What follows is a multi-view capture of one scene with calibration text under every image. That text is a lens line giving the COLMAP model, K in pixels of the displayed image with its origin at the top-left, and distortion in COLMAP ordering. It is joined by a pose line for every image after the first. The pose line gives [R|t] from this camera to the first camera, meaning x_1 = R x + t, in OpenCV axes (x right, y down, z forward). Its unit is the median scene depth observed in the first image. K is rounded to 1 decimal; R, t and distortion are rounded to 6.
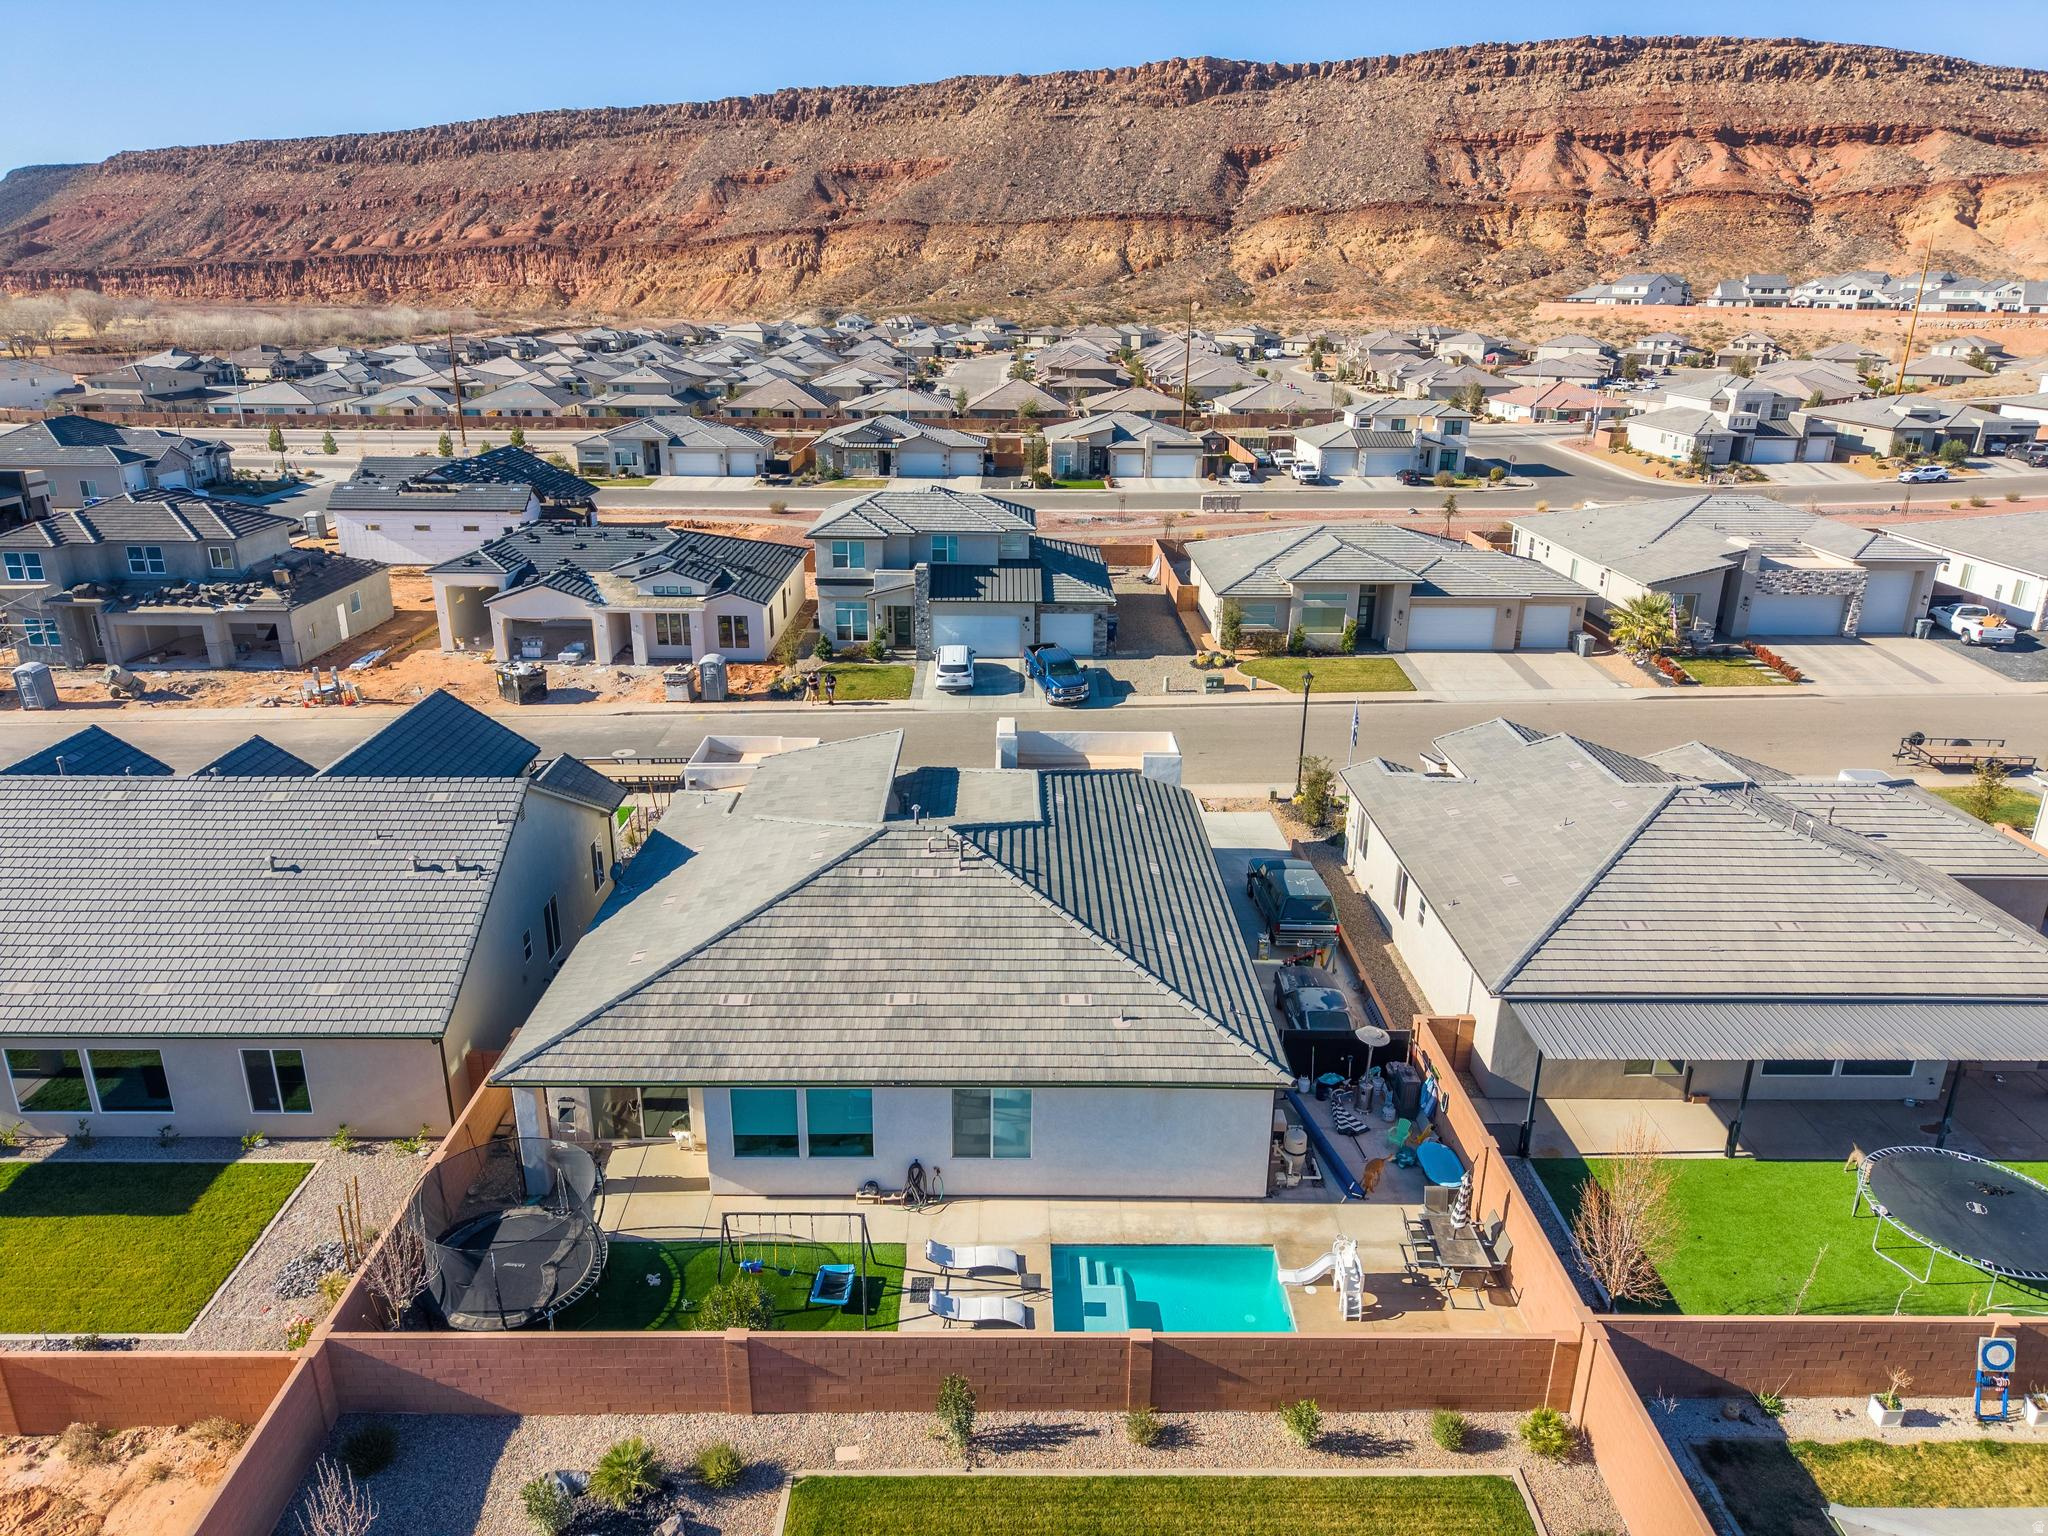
lens RADIAL K [[1369.6, 0, 1023.0], [0, 1369.6, 768.7], [0, 0, 1]] dist [0.023966, -0.019095]
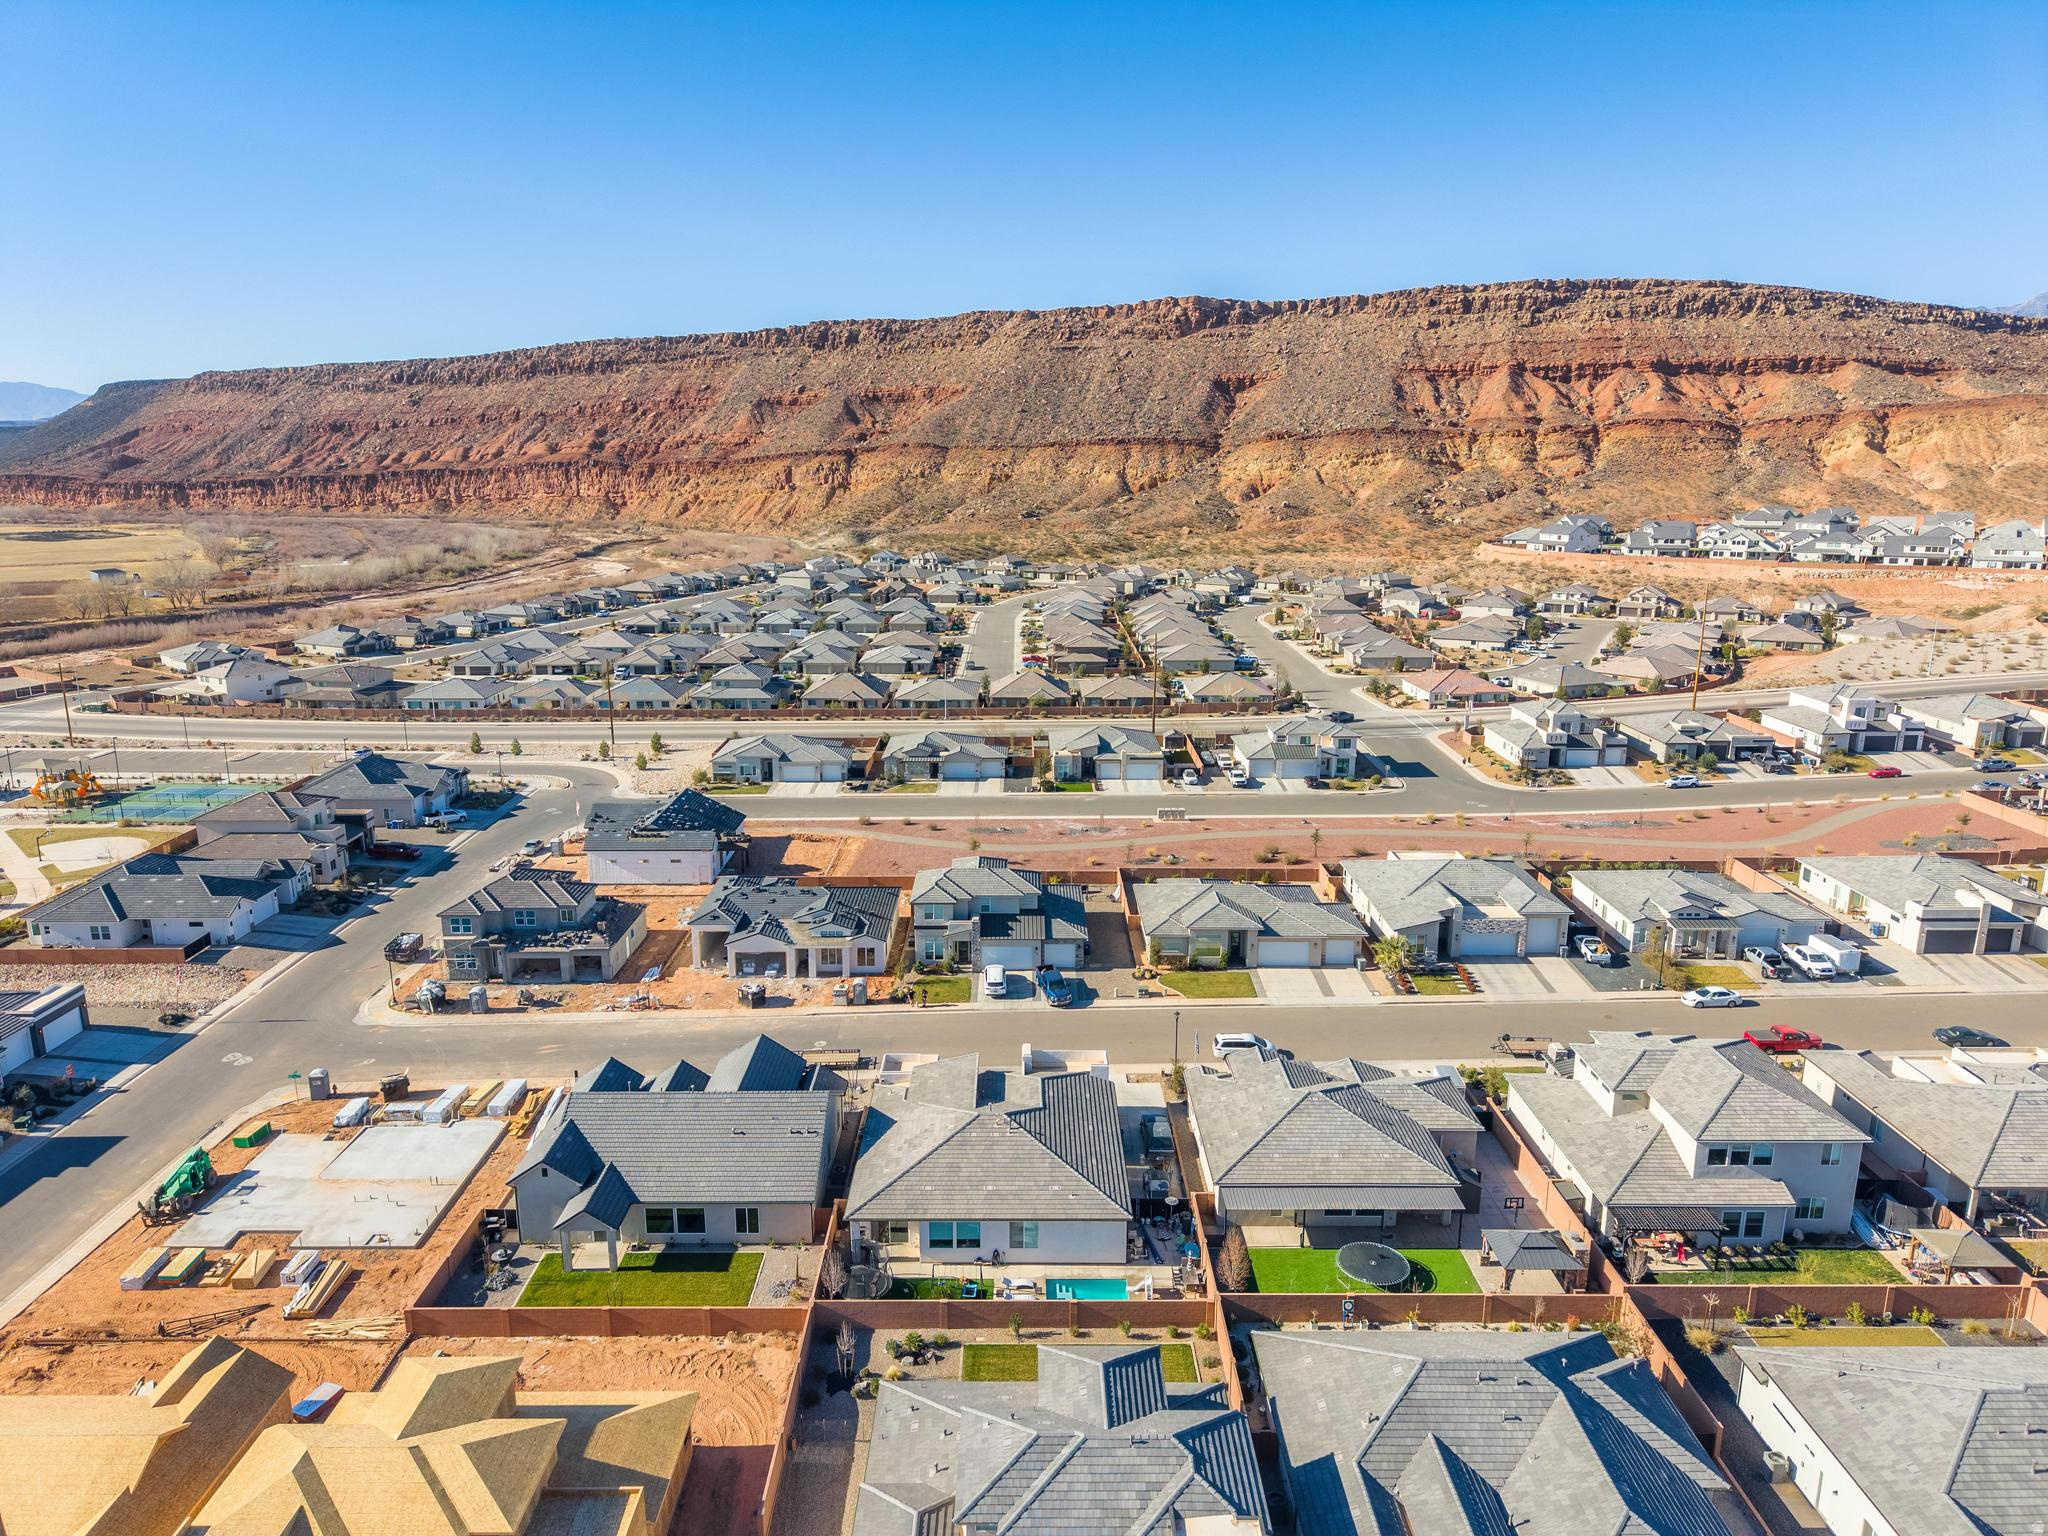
lens RADIAL K [[1369.6, 0, 1022.2], [0, 1369.6, 770.3], [0, 0, 1]] dist [0.023966, -0.019095]
pose [[0.999932, -0.007109, -0.009269, 0.000276], [0.006050, 0.993955, -0.109621, -0.017463], [0.009992, 0.109557, 0.993930, -0.088092]]
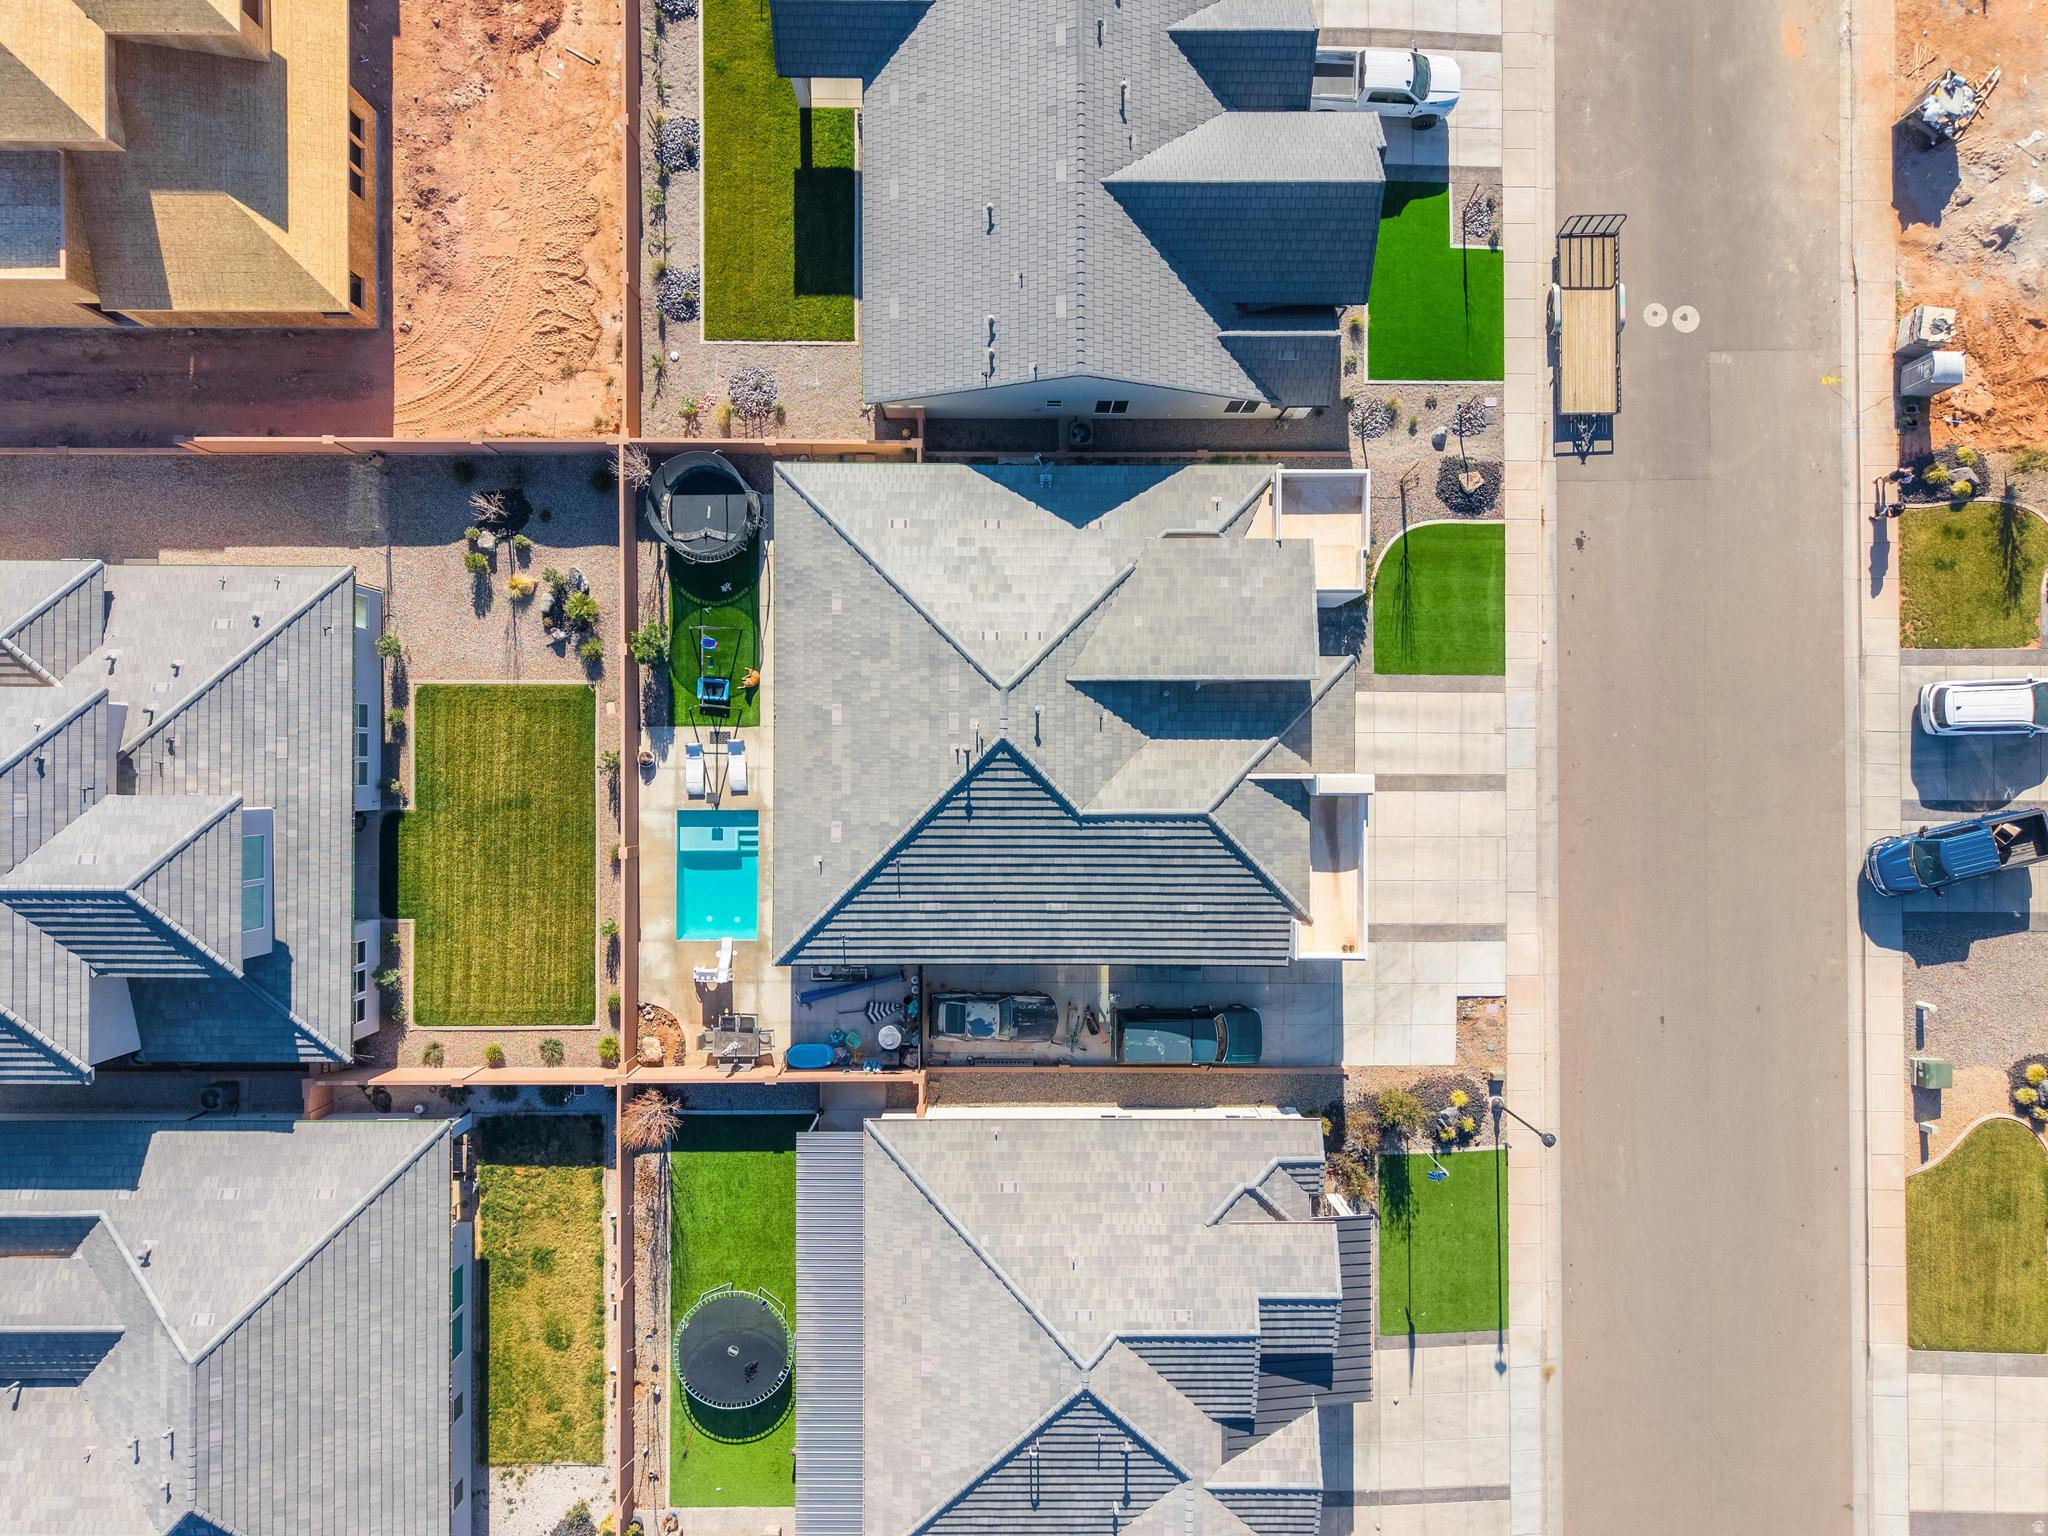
lens RADIAL K [[1369.6, 0, 1029.7], [0, 1369.6, 765.2], [0, 0, 1]] dist [0.023966, -0.019095]
pose [[-0.008693, 0.999942, -0.006408, -0.001324], [-0.346943, 0.002994, 0.937882, -0.065246], [0.937846, 0.010376, 0.346896, 0.034264]]
